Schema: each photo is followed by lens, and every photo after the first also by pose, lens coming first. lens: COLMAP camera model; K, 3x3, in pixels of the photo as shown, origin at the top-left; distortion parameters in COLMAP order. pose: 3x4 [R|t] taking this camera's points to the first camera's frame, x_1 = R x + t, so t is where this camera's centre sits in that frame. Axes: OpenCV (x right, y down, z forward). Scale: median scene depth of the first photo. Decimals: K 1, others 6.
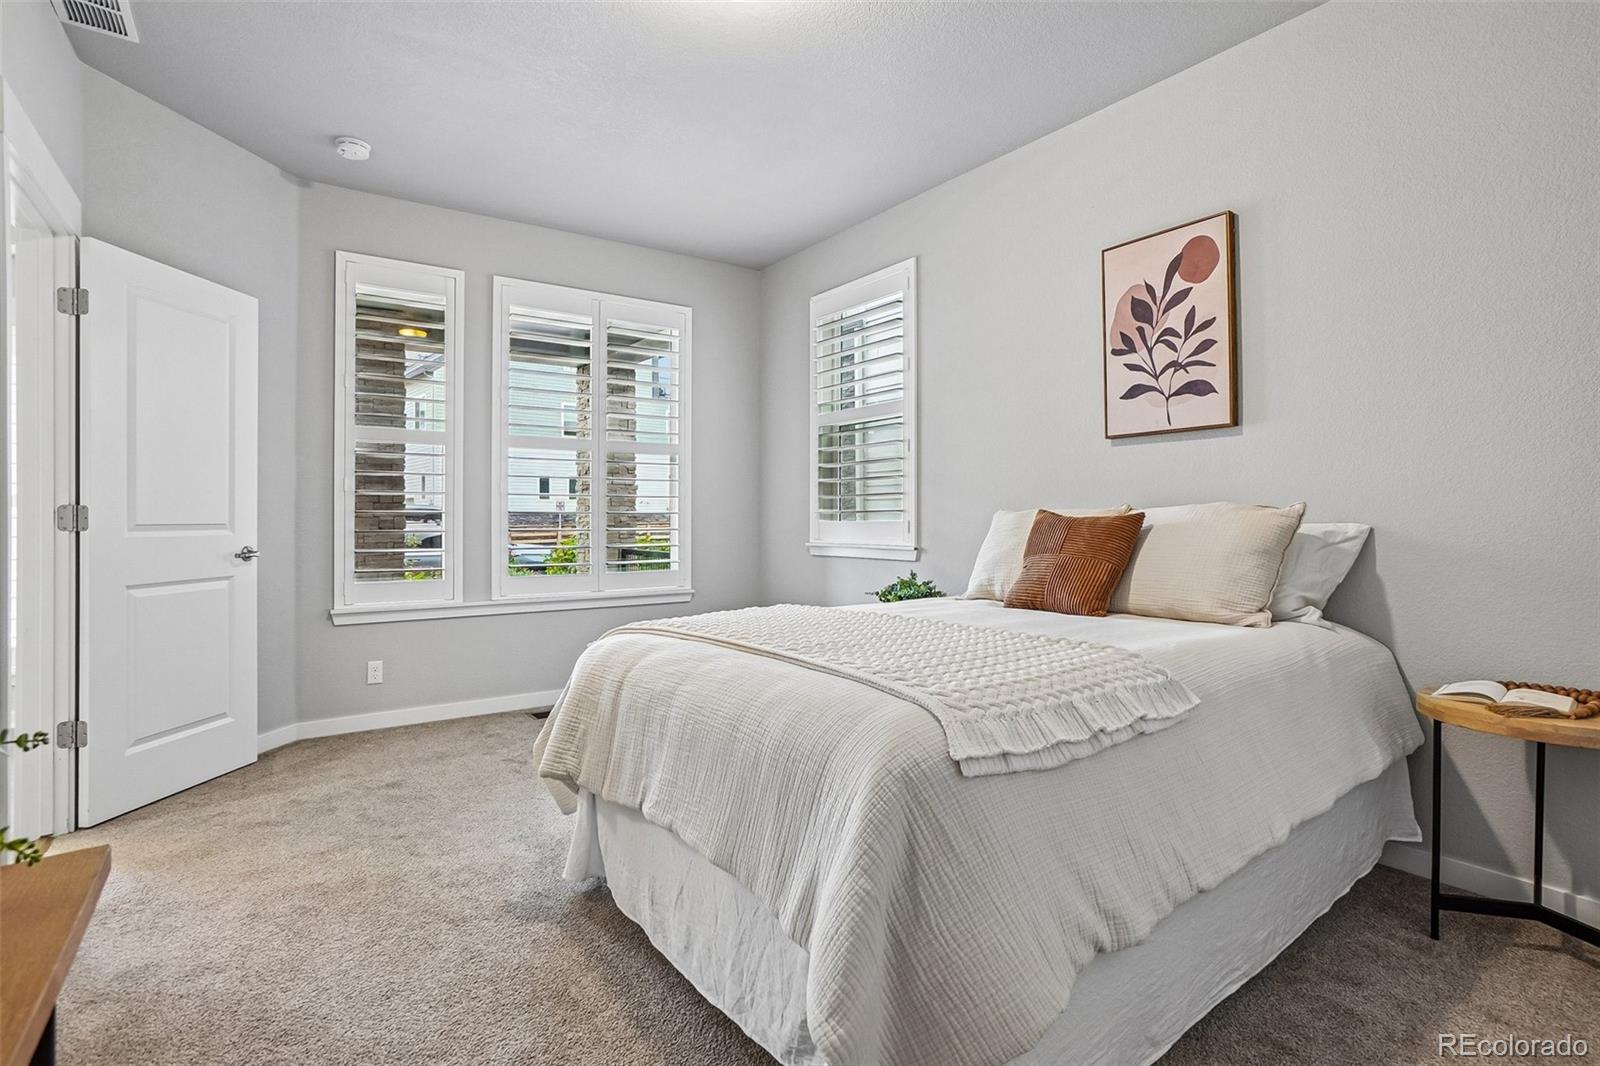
lens RADIAL K [[777.5, 0, 798.5], [0, 777.5, 516.6], [0, 0, 1]] dist [-0.005777, 0.000314]
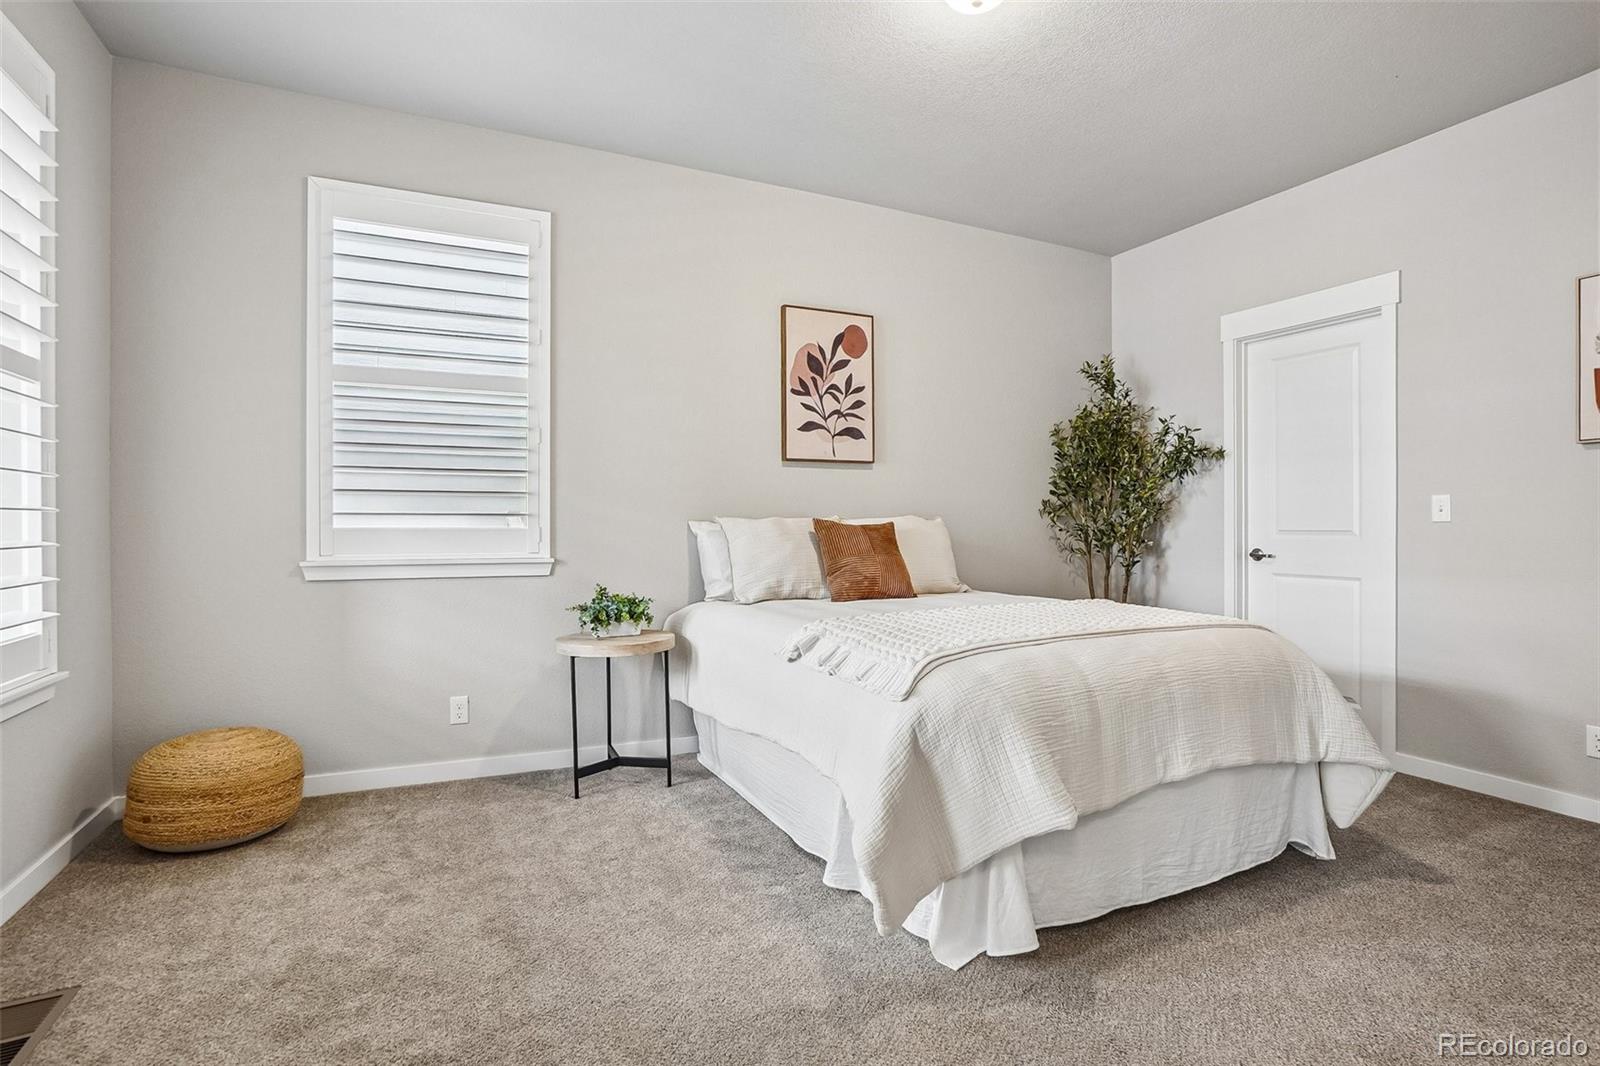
lens RADIAL K [[777.5, 0, 799.8], [0, 777.5, 533.4], [0, 0, 1]] dist [-0.005777, 0.000314]
pose [[0.203173, 0.002791, 0.979139, -0.846434], [-0.000517, 0.999996, -0.002743, 0.018376], [-0.979143, 0.000051, 0.203173, 0.780894]]
